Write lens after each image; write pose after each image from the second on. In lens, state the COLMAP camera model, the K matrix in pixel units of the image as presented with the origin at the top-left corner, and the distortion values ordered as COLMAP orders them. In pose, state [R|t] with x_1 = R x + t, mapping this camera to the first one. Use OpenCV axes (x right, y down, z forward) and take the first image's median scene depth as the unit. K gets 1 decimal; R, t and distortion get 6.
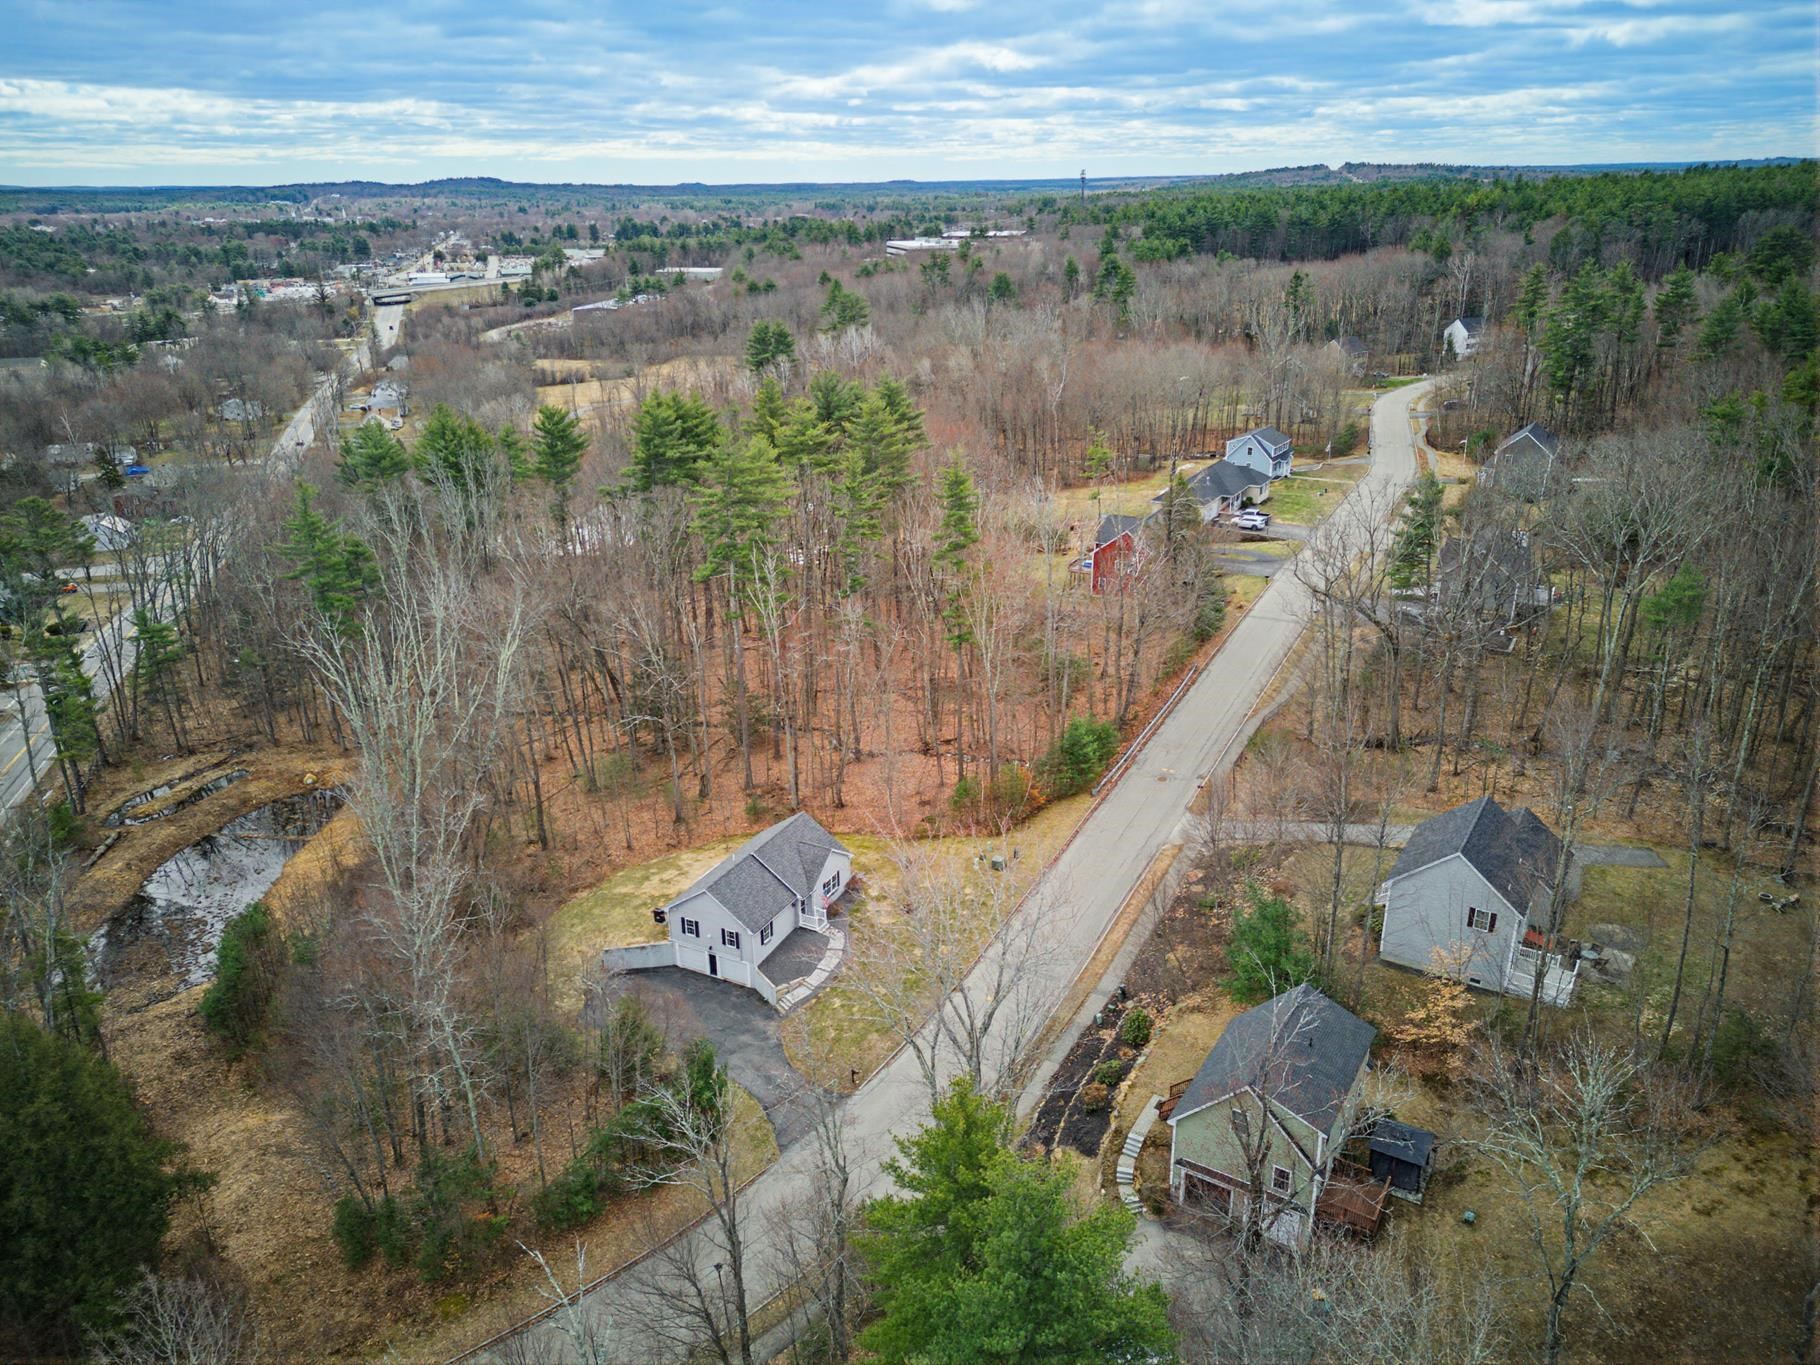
lens RADIAL K [[1299.6, 0, 910.0], [0, 1299.6, 682.5], [0, 0, 1]] dist [0.080000, 0.000486]
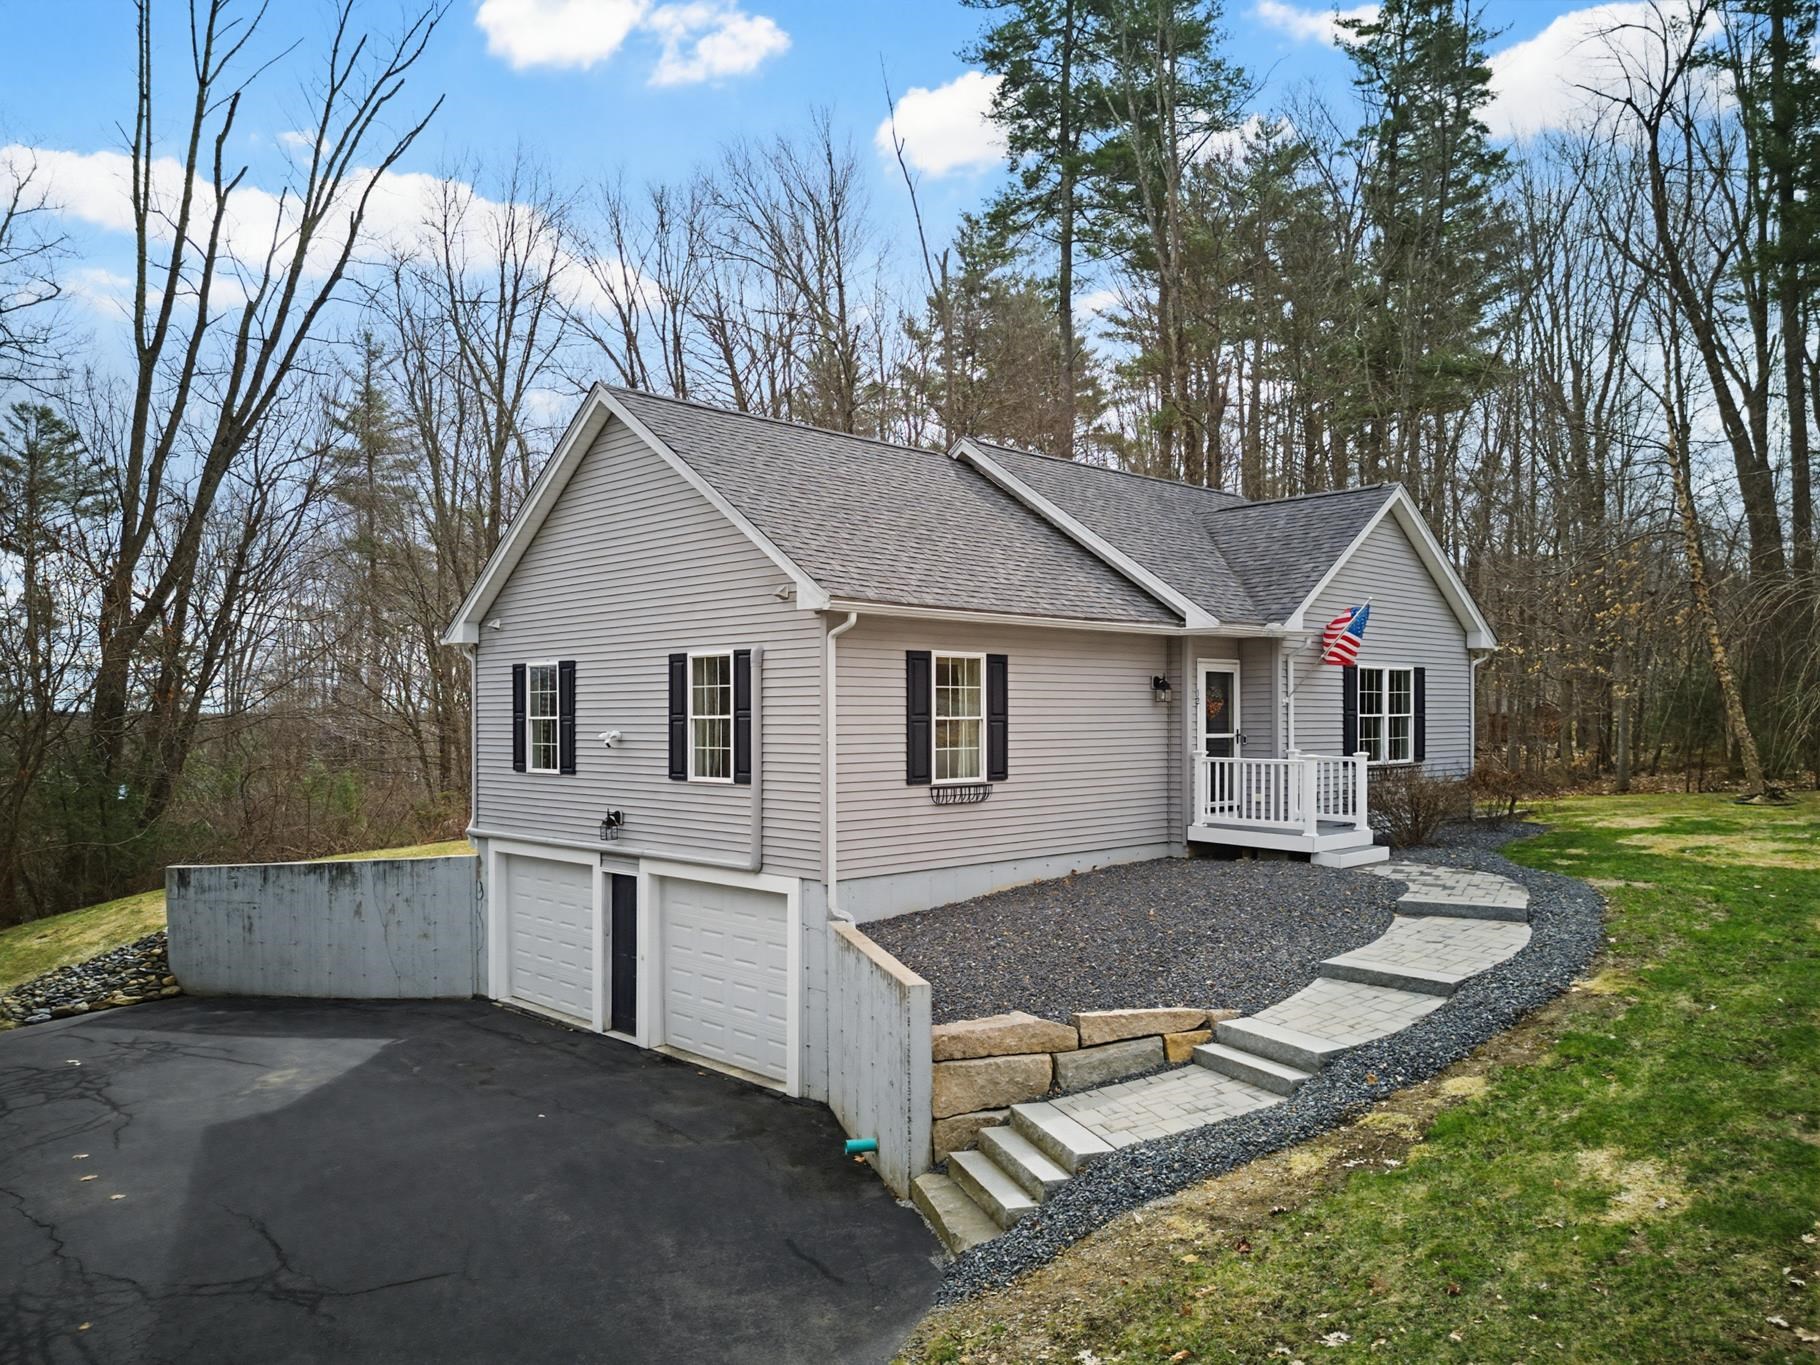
lens RADIAL K [[1299.6, 0, 910.0], [0, 1299.6, 682.5], [0, 0, 1]] dist [0.080000, 0.000486]
pose [[0.948388, 0.004790, -0.317078, -0.068994], [-0.123547, 0.926461, -0.355537, 0.239837], [0.292057, 0.376361, 0.879236, 0.868093]]
